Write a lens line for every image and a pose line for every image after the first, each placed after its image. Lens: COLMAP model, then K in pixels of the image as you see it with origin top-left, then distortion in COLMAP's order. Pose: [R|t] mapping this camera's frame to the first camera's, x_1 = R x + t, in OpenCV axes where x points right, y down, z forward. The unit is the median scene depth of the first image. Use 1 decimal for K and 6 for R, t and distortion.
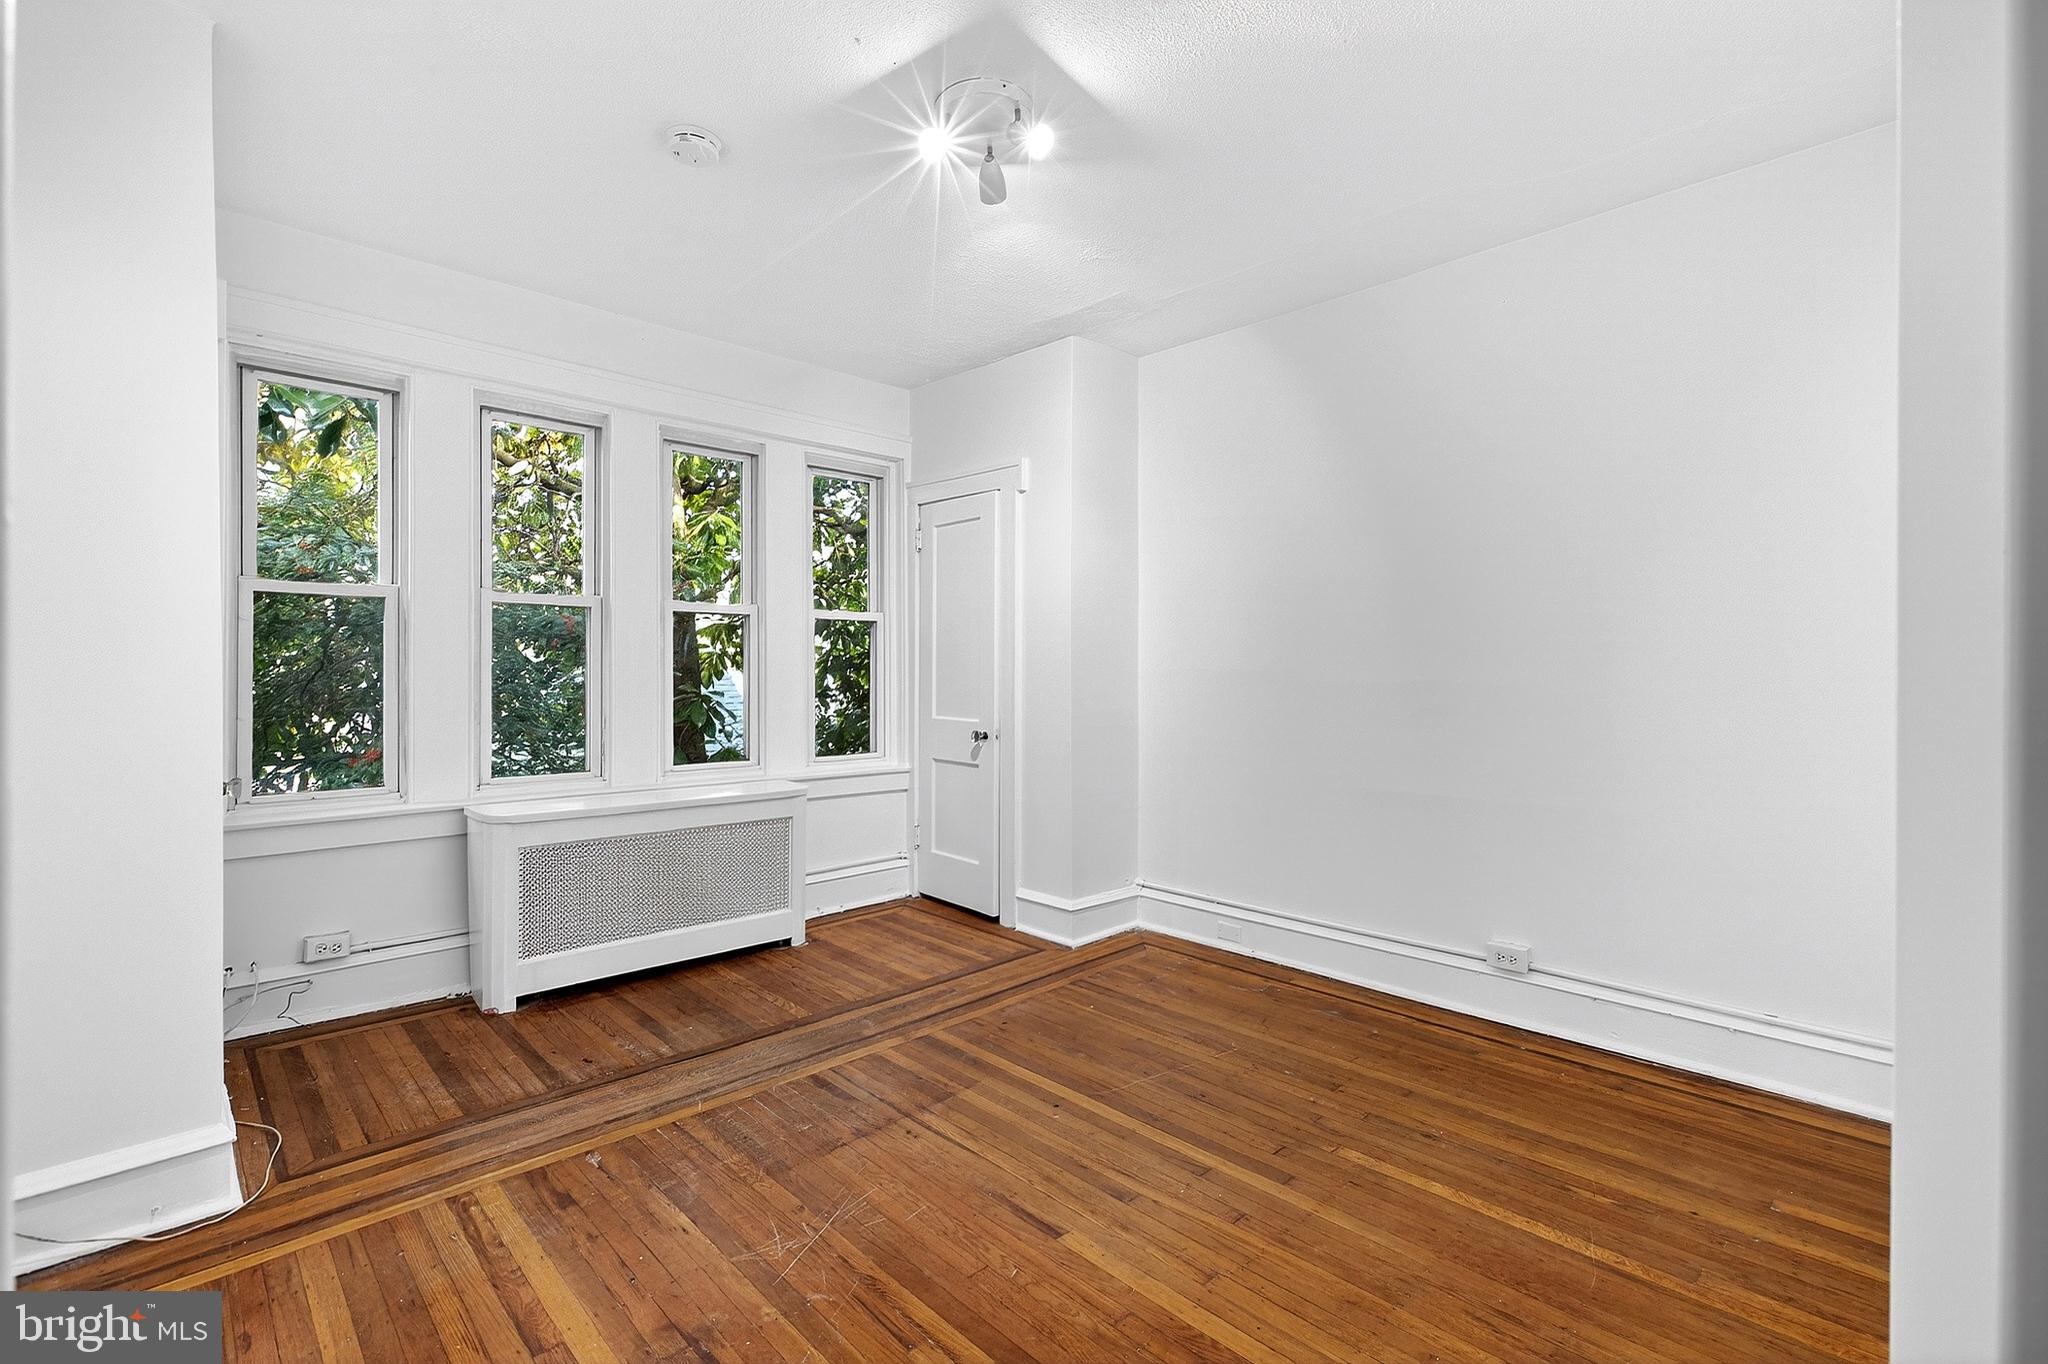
lens RADIAL K [[915.9, 0, 1018.9], [0, 915.9, 683.6], [0, 0, 1]] dist [-0.005863, 0.000689]
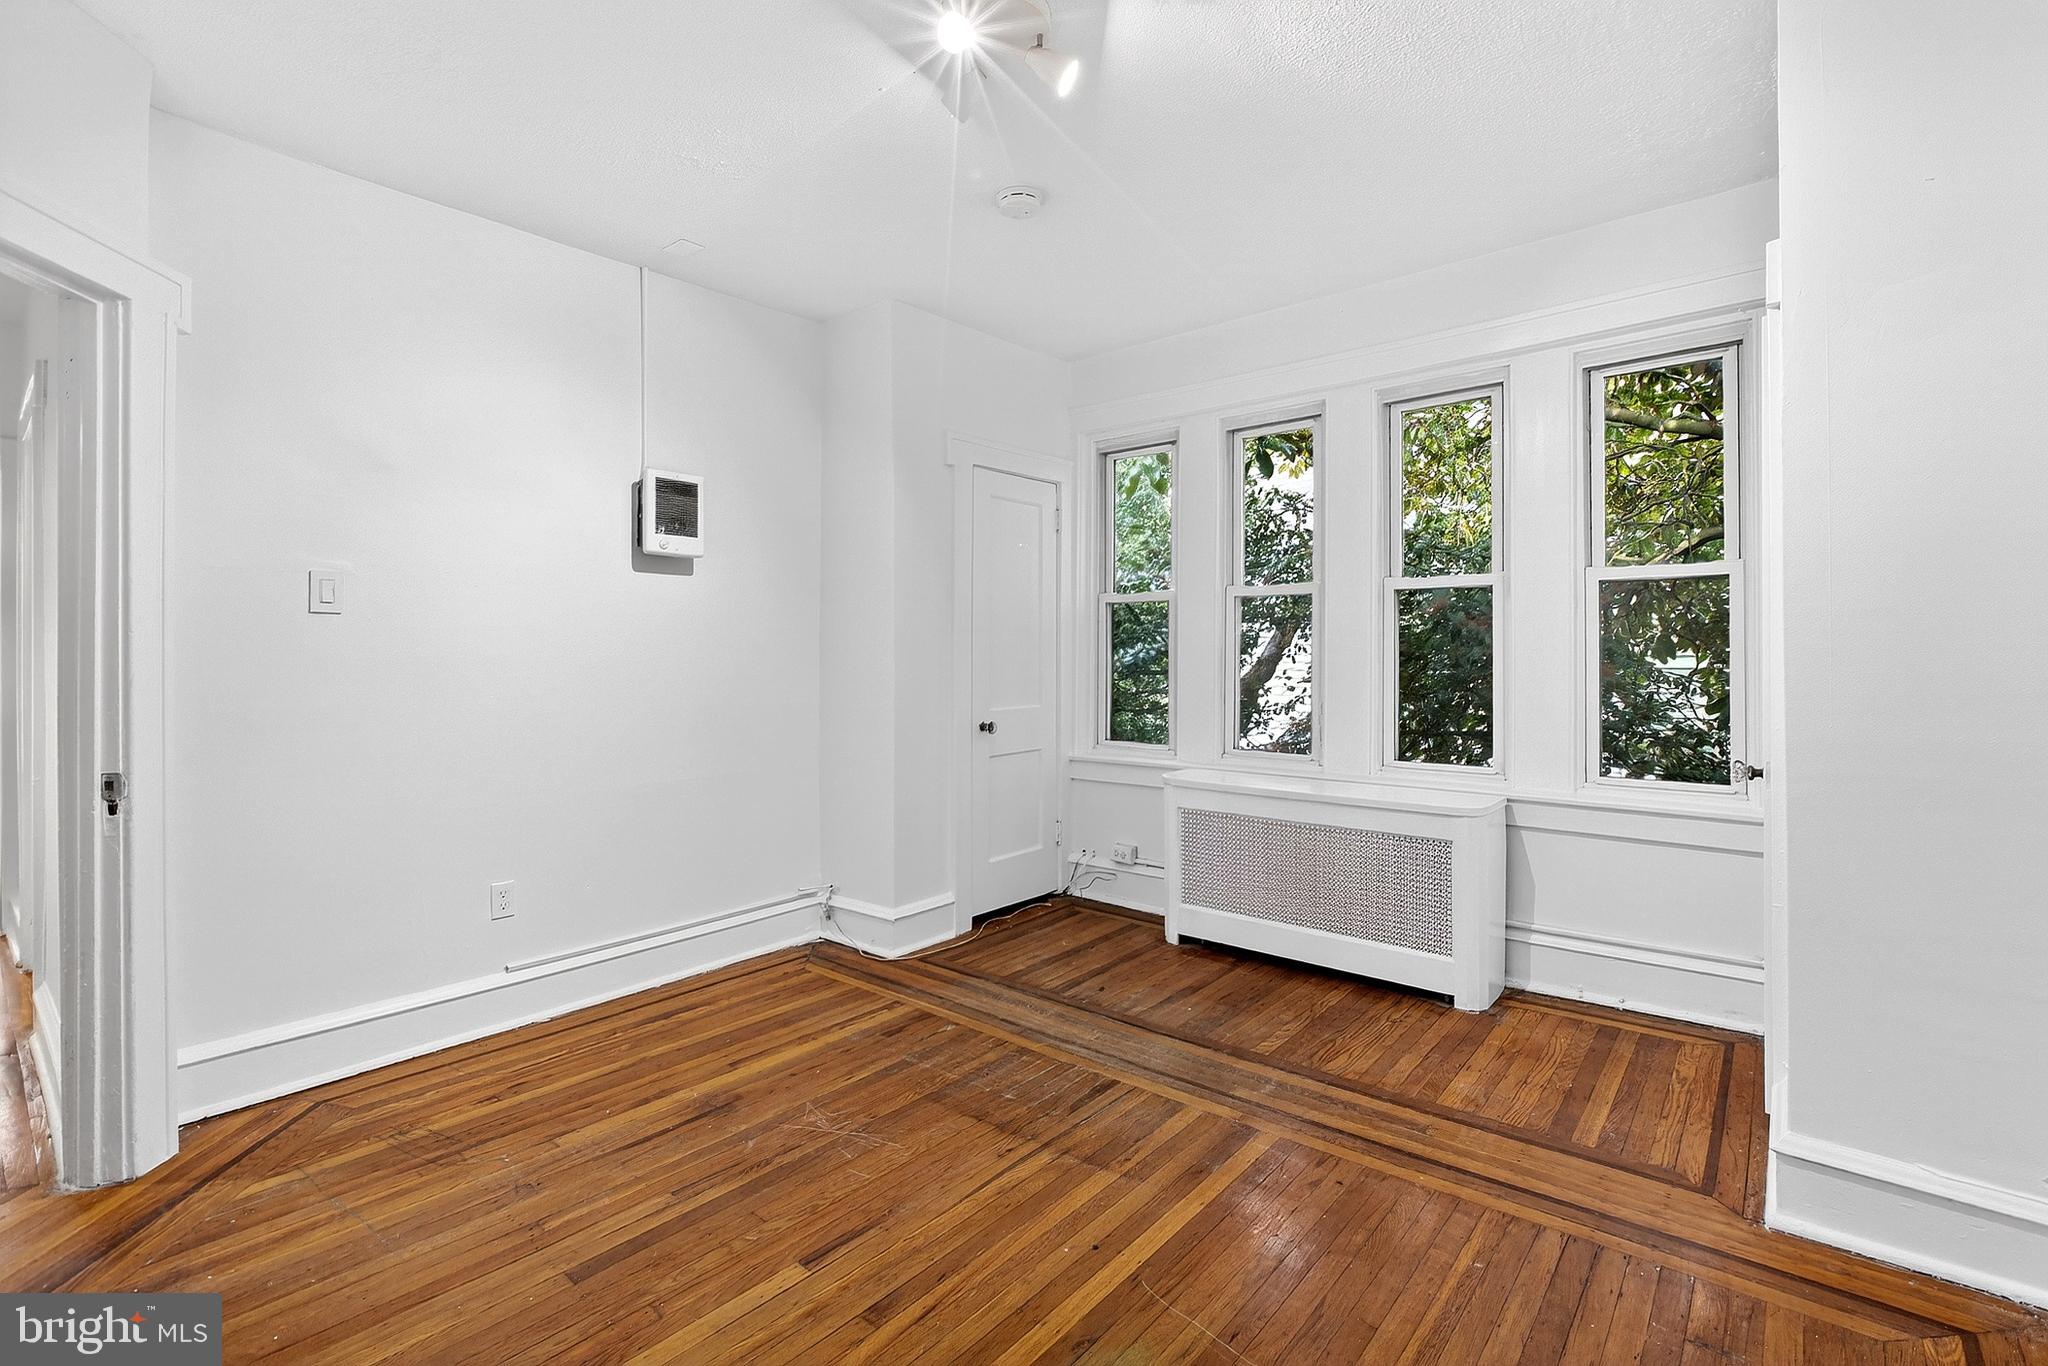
lens RADIAL K [[915.9, 0, 1022.5], [0, 915.9, 649.4], [0, 0, 1]] dist [-0.005863, 0.000689]
pose [[0.094889, -0.014830, -0.995377, 0.644691], [-0.005231, 0.999868, -0.015396, -0.003097], [0.995474, 0.006668, 0.094799, 0.731145]]
